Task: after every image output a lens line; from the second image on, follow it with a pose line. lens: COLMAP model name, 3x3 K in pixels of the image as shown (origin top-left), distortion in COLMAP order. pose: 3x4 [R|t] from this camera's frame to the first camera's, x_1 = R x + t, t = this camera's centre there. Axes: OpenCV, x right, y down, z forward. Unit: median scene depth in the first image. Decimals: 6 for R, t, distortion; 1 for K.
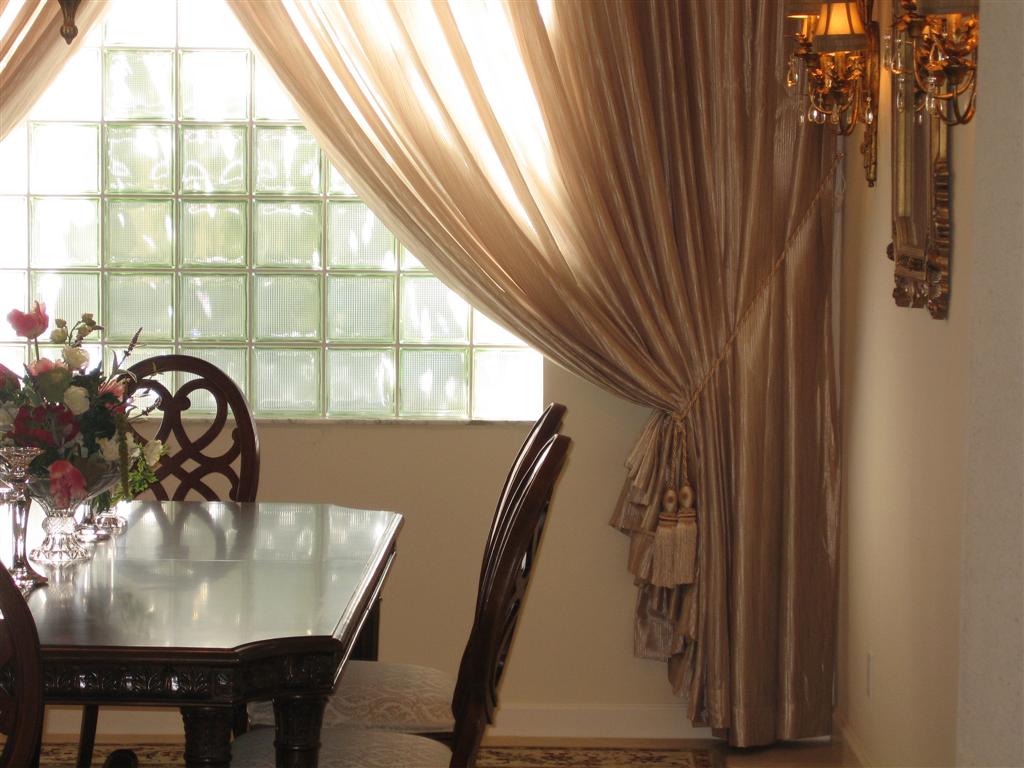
lens RADIAL K [[3344.7, 0, 512.1], [0, 3344.7, 383.6], [0, 0, 1]] dist [-0.177132, 0.000000]
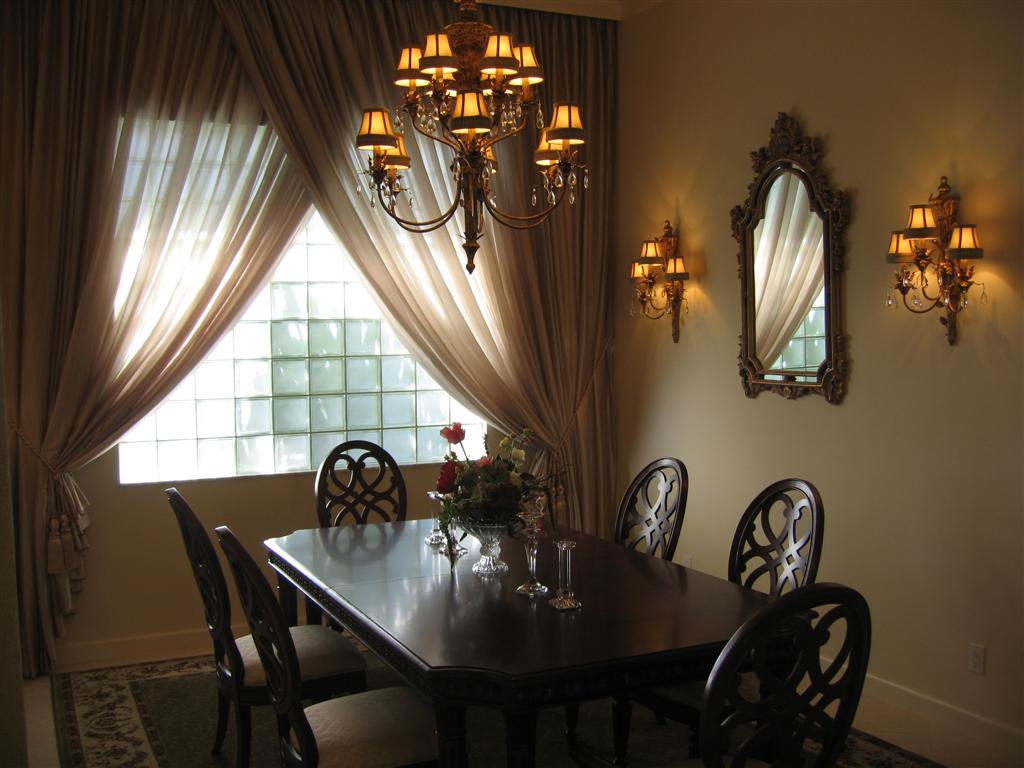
lens RADIAL K [[1115.5, 0, 512.7], [0, 1115.5, 383.5], [0, 0, 1]] dist [0.020428, 0.000000]
pose [[0.906785, -0.042022, 0.419493, -0.272136], [0.051307, 0.998624, -0.010872, -0.028106], [-0.418459, 0.031381, 0.907693, 0.359460]]
